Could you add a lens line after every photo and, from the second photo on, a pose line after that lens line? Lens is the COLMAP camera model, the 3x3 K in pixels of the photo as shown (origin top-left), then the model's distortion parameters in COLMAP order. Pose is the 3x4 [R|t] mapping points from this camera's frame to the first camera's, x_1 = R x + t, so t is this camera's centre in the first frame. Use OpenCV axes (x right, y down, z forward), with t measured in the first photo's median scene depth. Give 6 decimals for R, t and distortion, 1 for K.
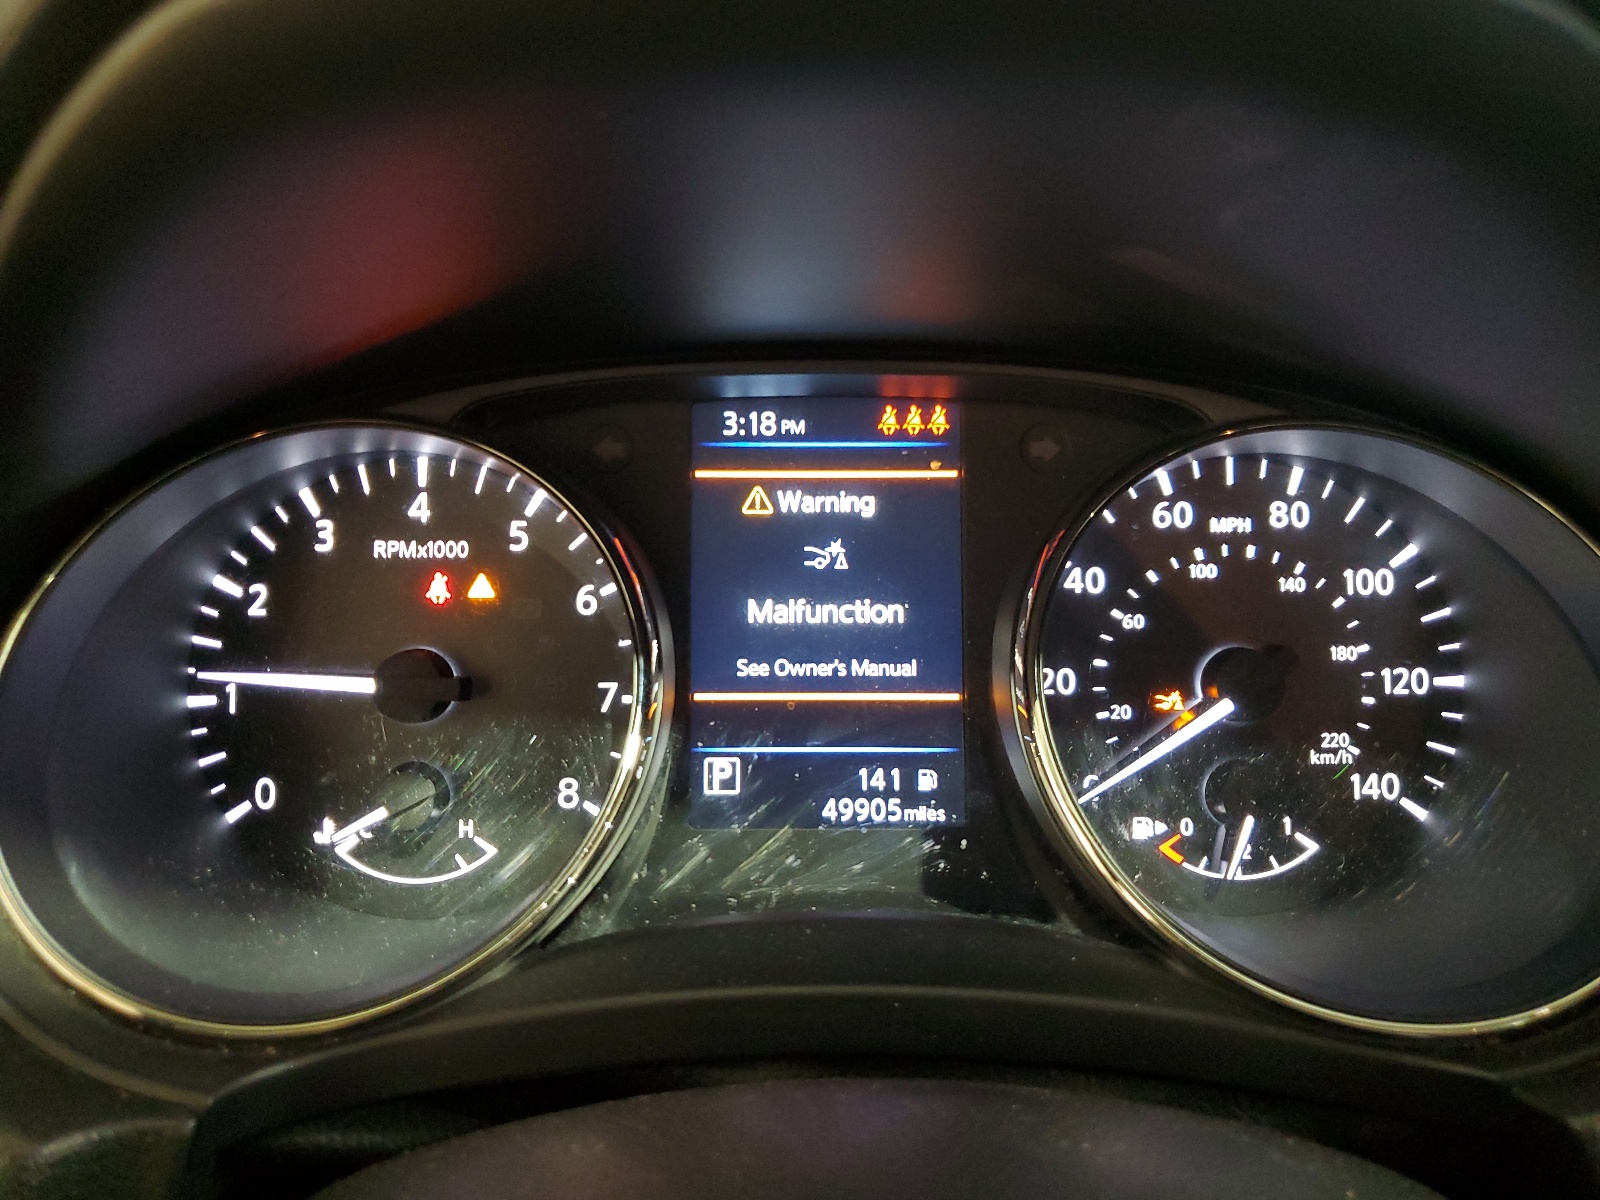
lens RADIAL K [[1209.6, 0, 807.3], [0, 1209.6, 605.8], [0, 0, 1]] dist [0.013211, 0.000944]
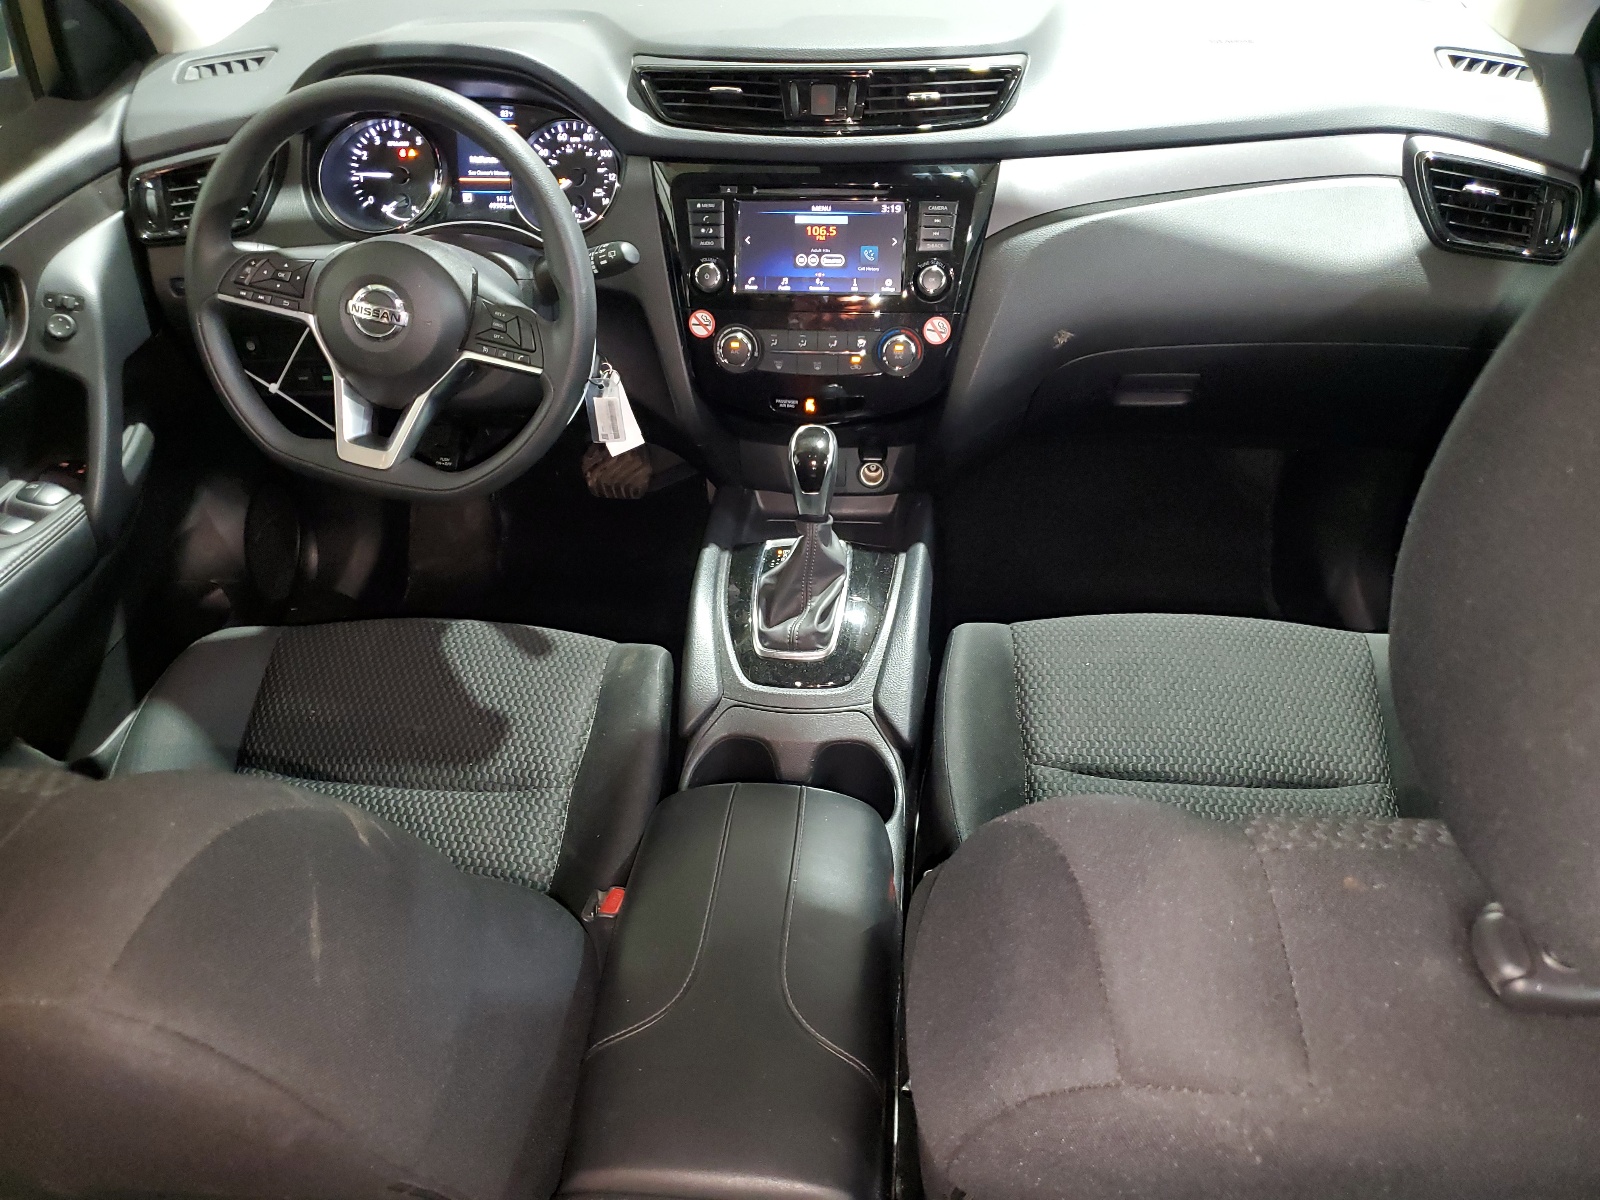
lens RADIAL K [[1209.6, 0, 788.7], [0, 1209.6, 603.8], [0, 0, 1]] dist [0.013211, 0.000944]
pose [[0.996970, 0.033096, -0.070395, 1.513307], [-0.007134, 0.940062, 0.340929, 0.012503], [0.077459, -0.339394, 0.937450, -3.726025]]
